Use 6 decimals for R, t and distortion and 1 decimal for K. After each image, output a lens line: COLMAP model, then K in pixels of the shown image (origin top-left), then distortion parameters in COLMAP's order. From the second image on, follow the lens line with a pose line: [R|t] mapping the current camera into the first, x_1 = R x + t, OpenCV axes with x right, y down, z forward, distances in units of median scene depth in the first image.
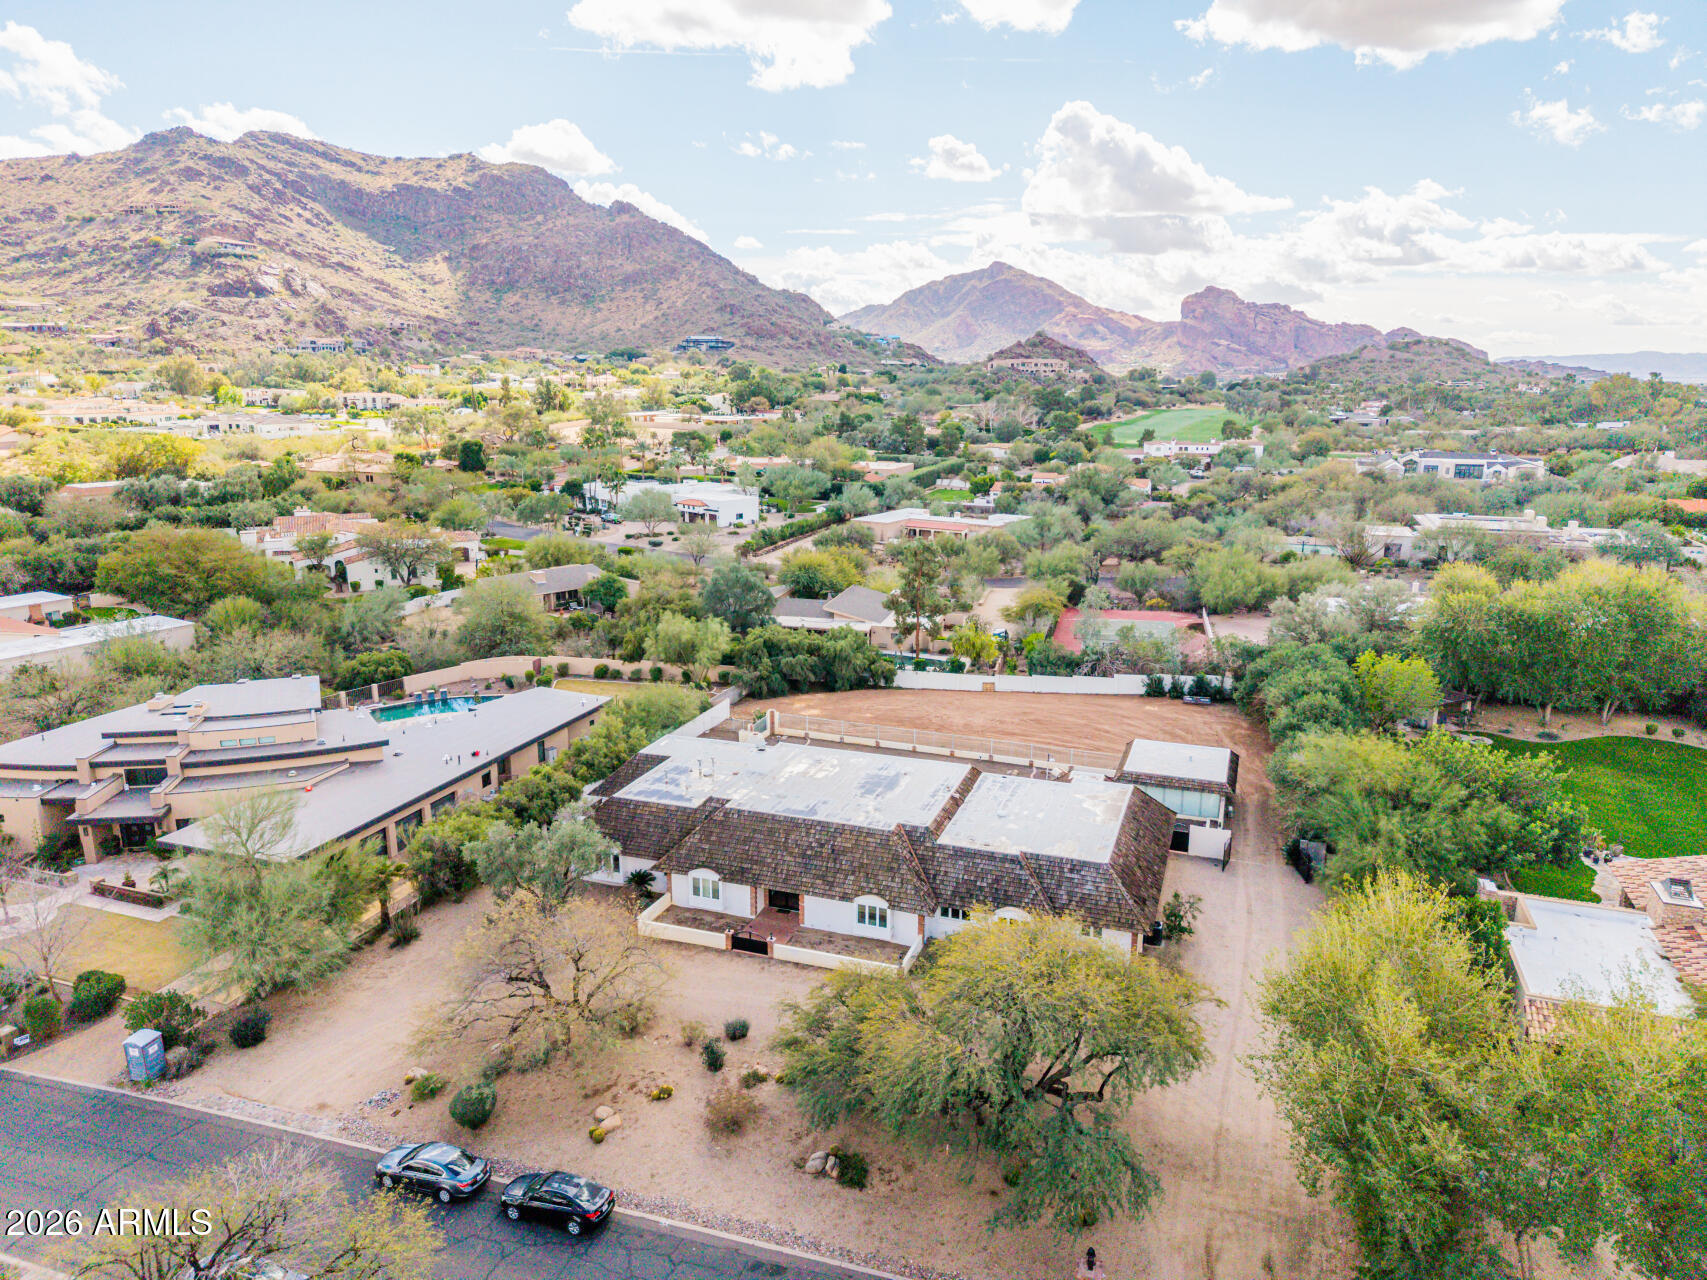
lens RADIAL K [[1152.2, 0, 854.2], [0, 1152.2, 642.2], [0, 0, 1]] dist [0.027420, -0.026192]
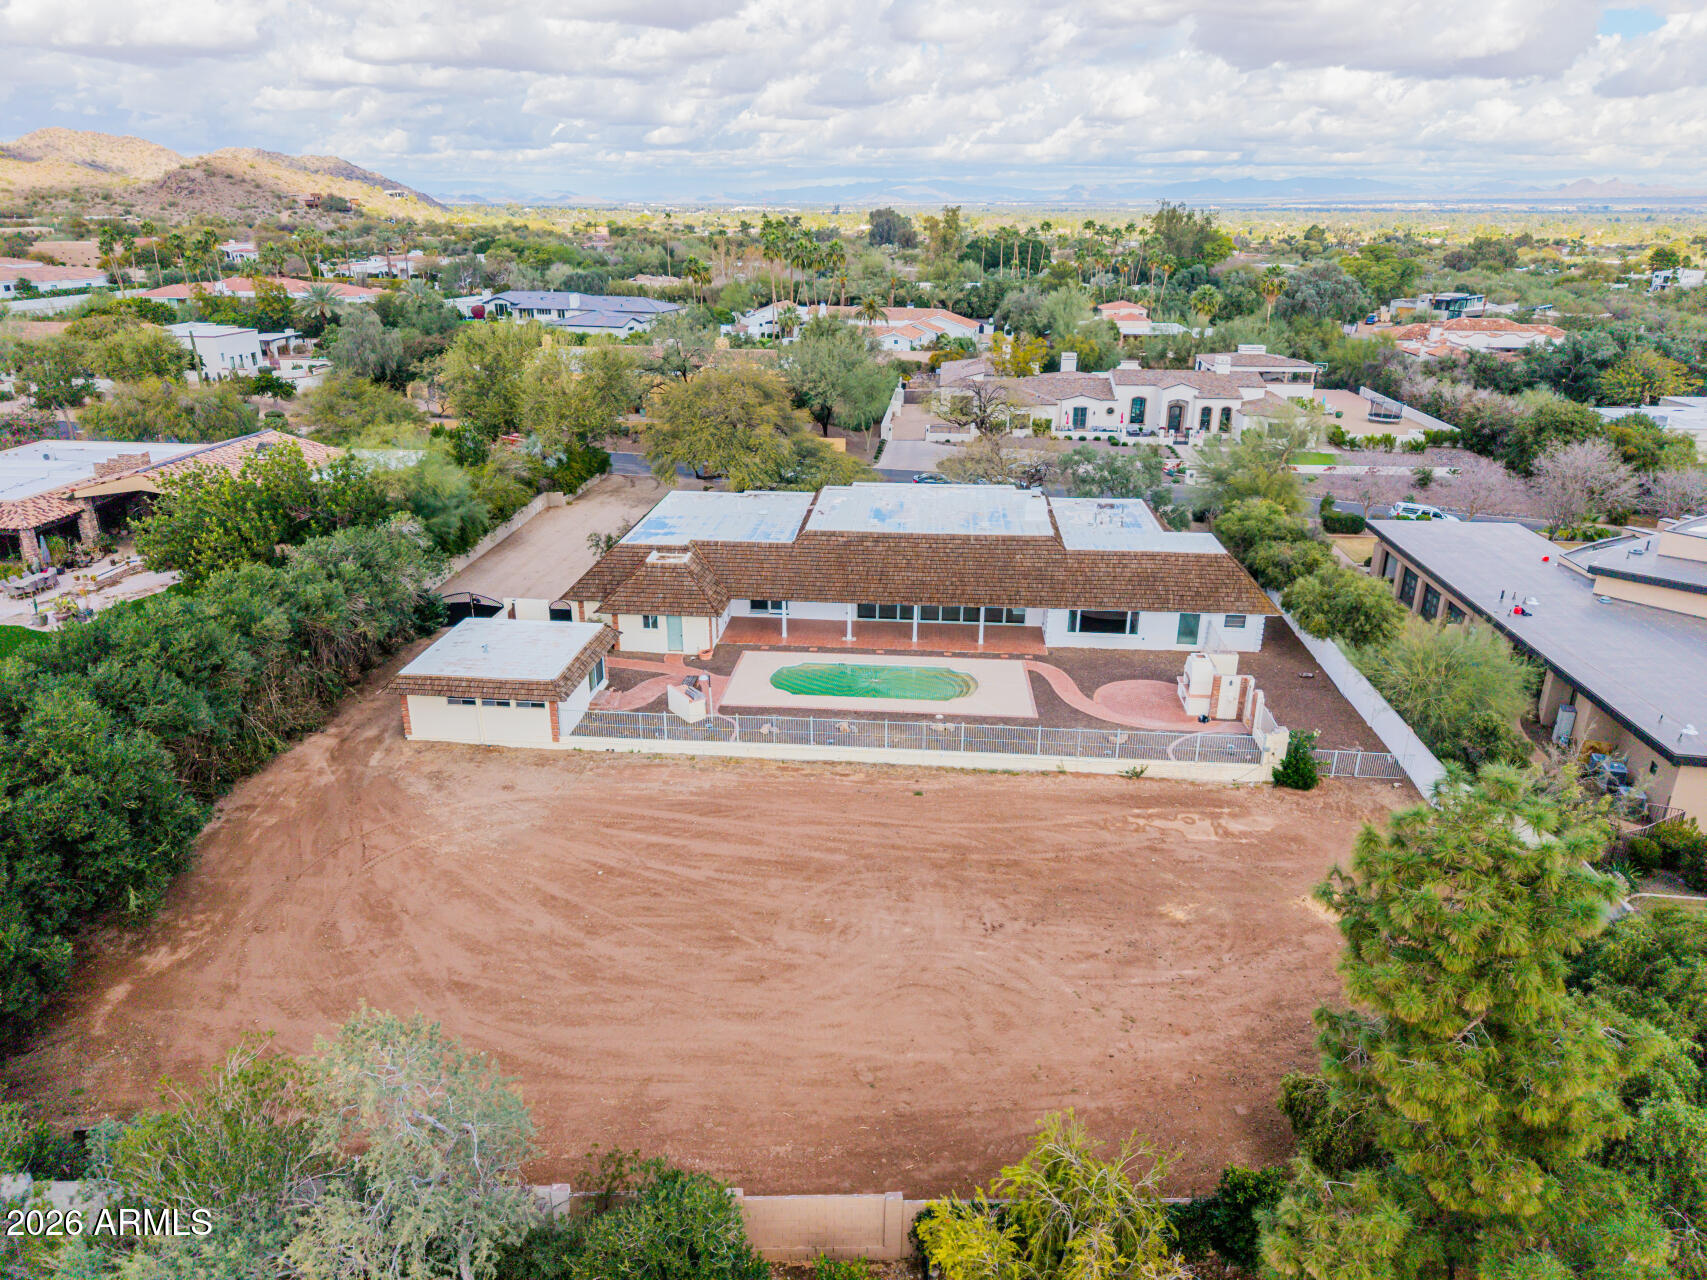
lens RADIAL K [[1139.4, 0, 851.1], [0, 1139.4, 646.0], [0, 0, 1]] dist [0.026847, -0.025085]
pose [[-0.967830, 0.081129, -0.238166, 0.097433], [-0.065937, 0.831722, 0.551264, -0.101044], [0.242811, 0.549233, -0.799616, 0.608844]]
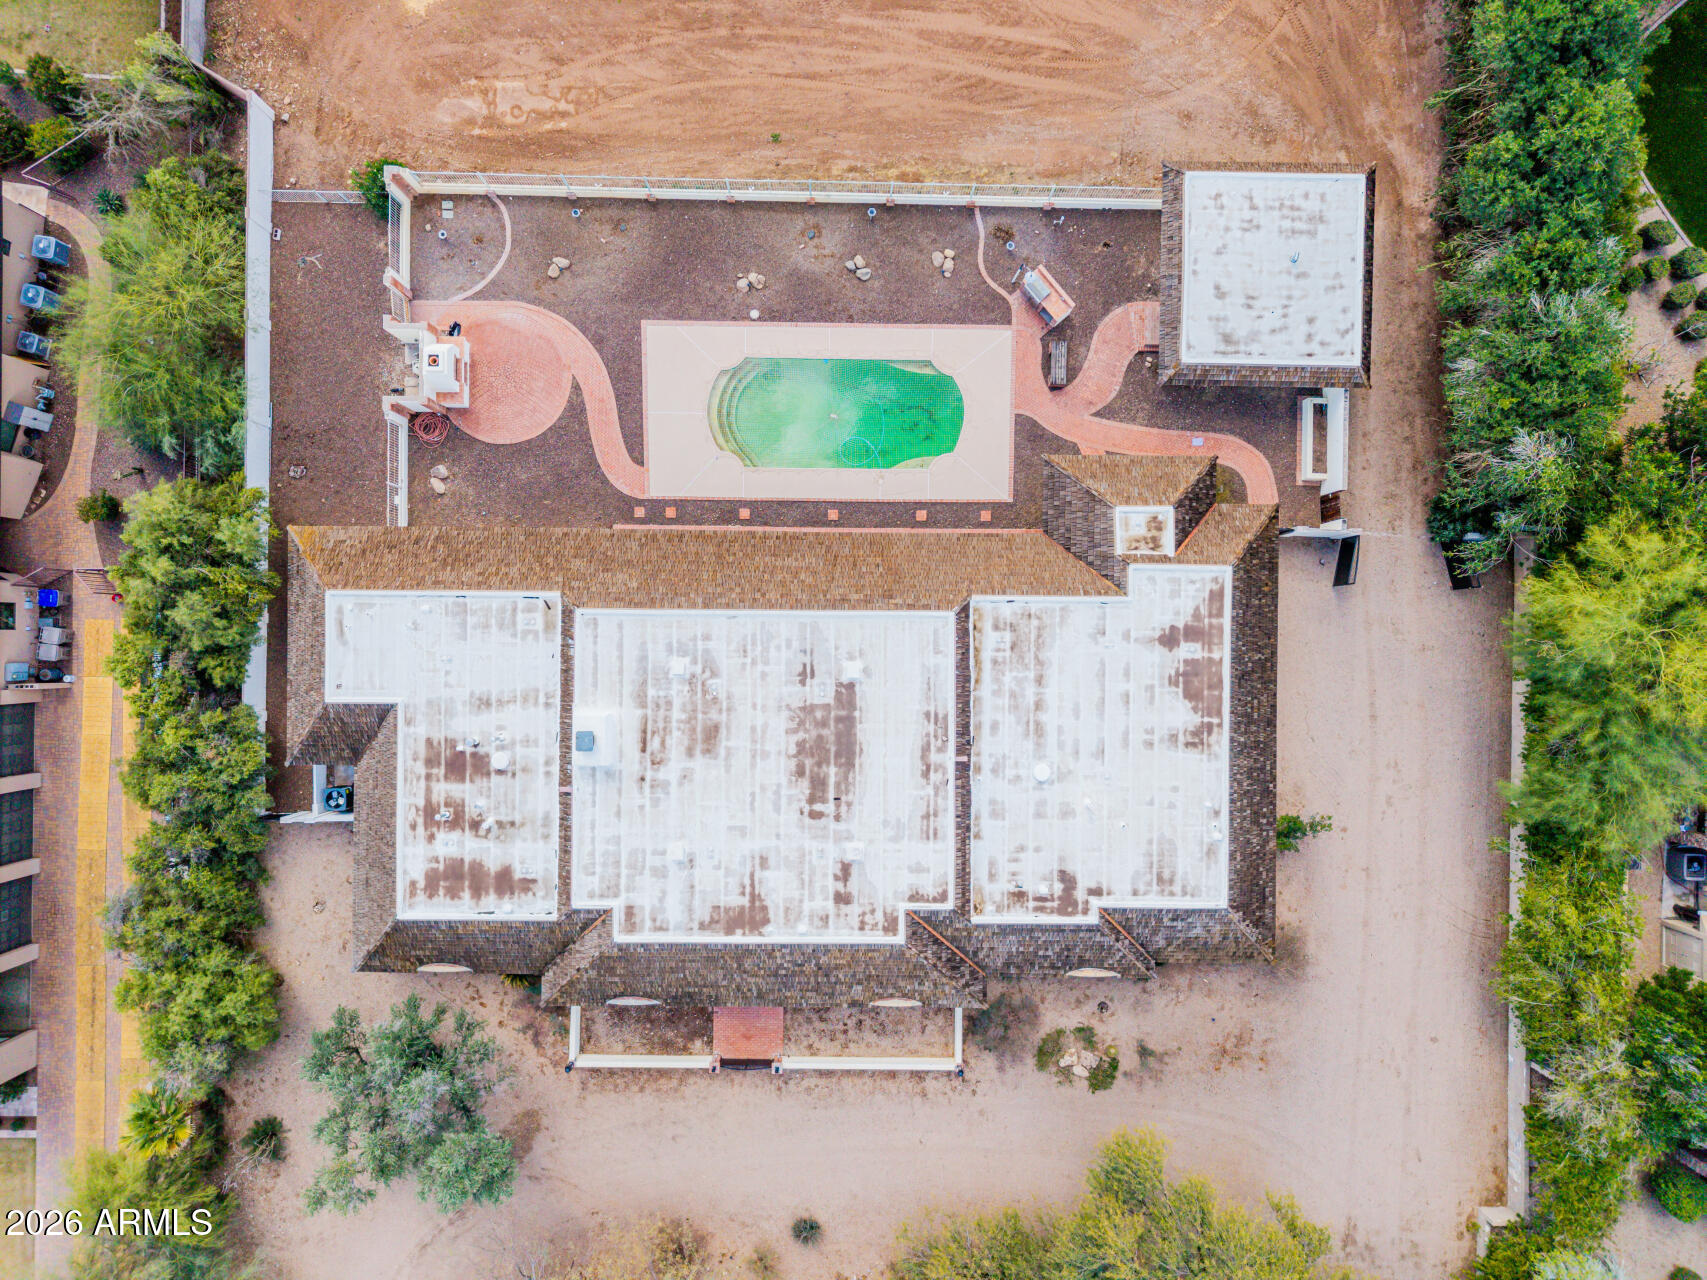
lens RADIAL K [[1167.0, 0, 853.5], [0, 1167.0, 640.0], [0, 0, 1]] dist [0.028385, -0.029340]
pose [[0.946809, -0.321663, 0.009235, 0.016438], [0.067414, 0.226328, 0.971716, -0.153829], [-0.314655, -0.919407, 0.235974, 0.307256]]
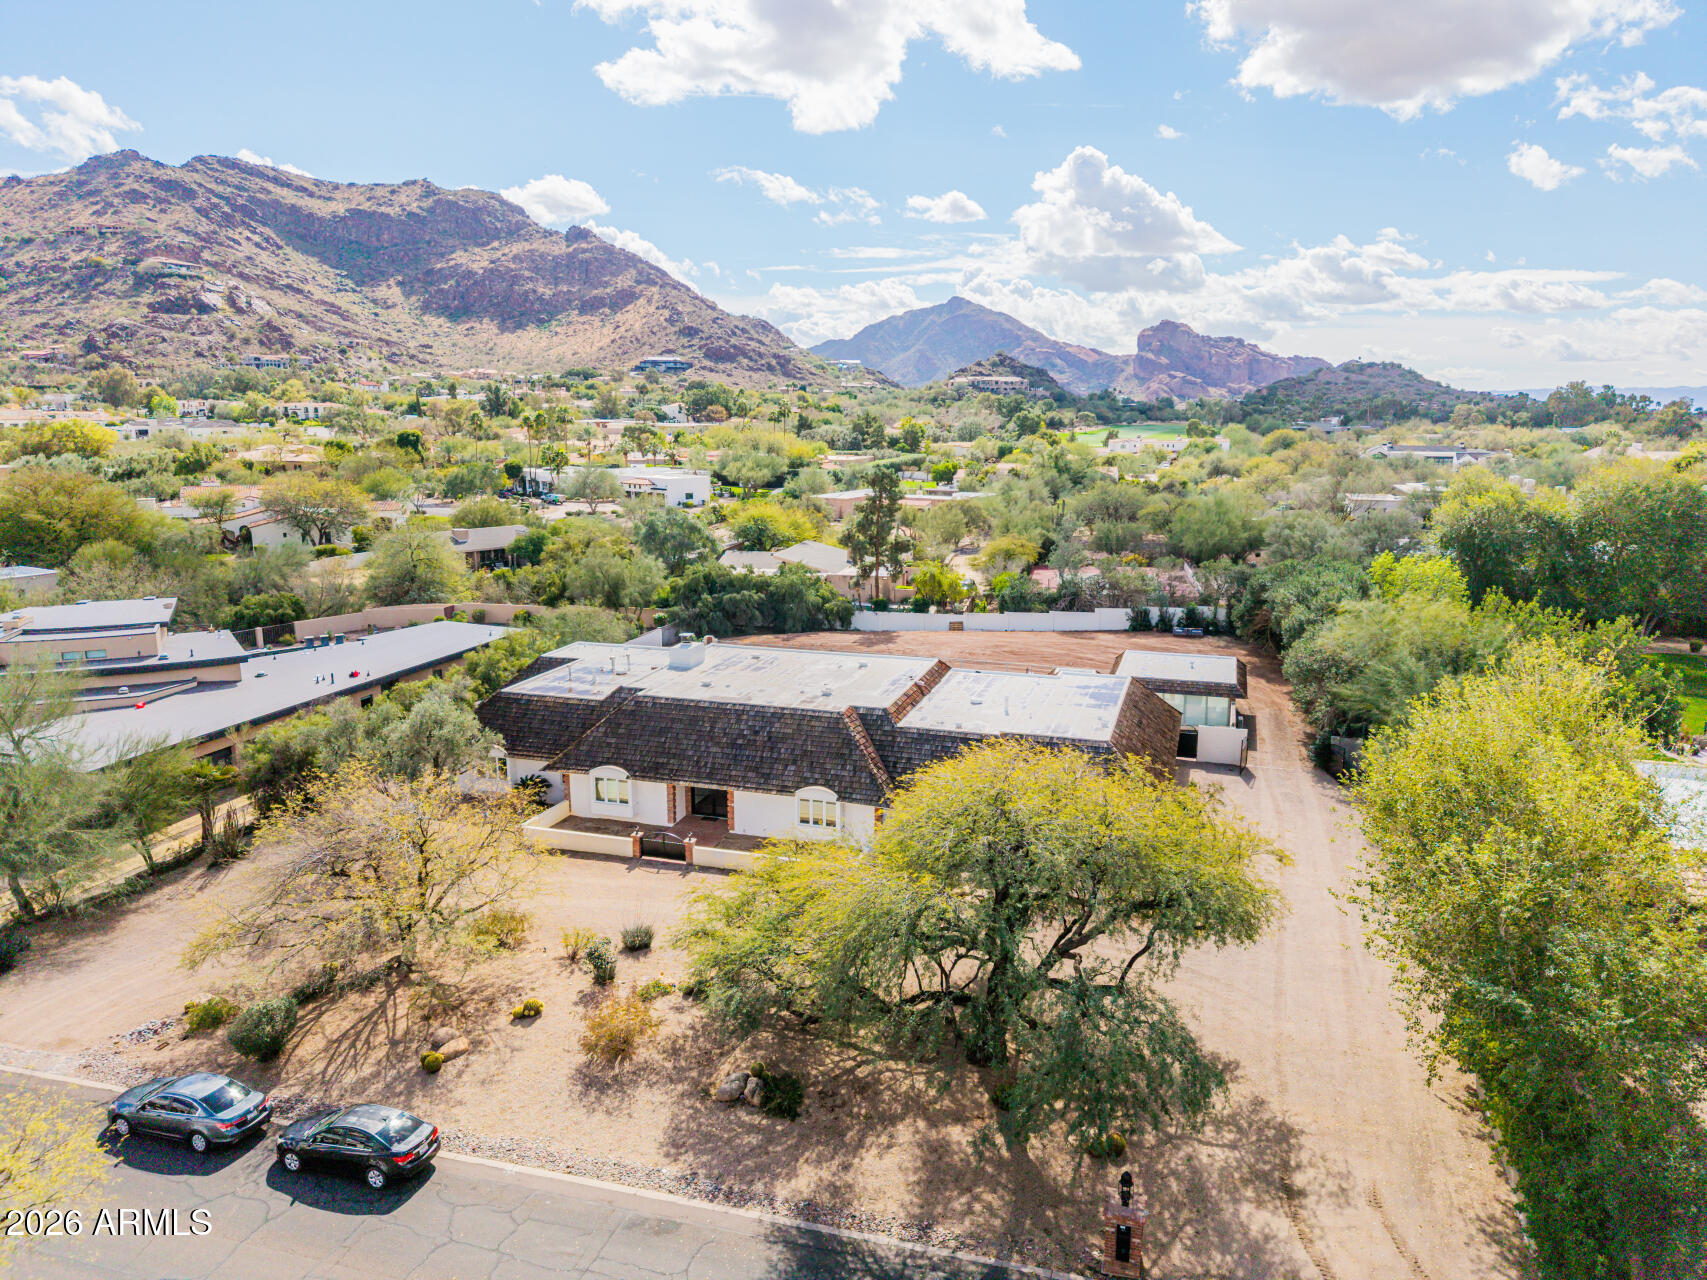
lens RADIAL K [[1147.9, 0, 854.9], [0, 1147.9, 644.8], [0, 0, 1]] dist [0.024892, -0.020956]
pose [[0.999448, -0.008827, 0.032024, 0.005046], [0.009814, 0.999477, -0.030802, 0.043014], [-0.031735, 0.031100, 0.999012, 0.059514]]
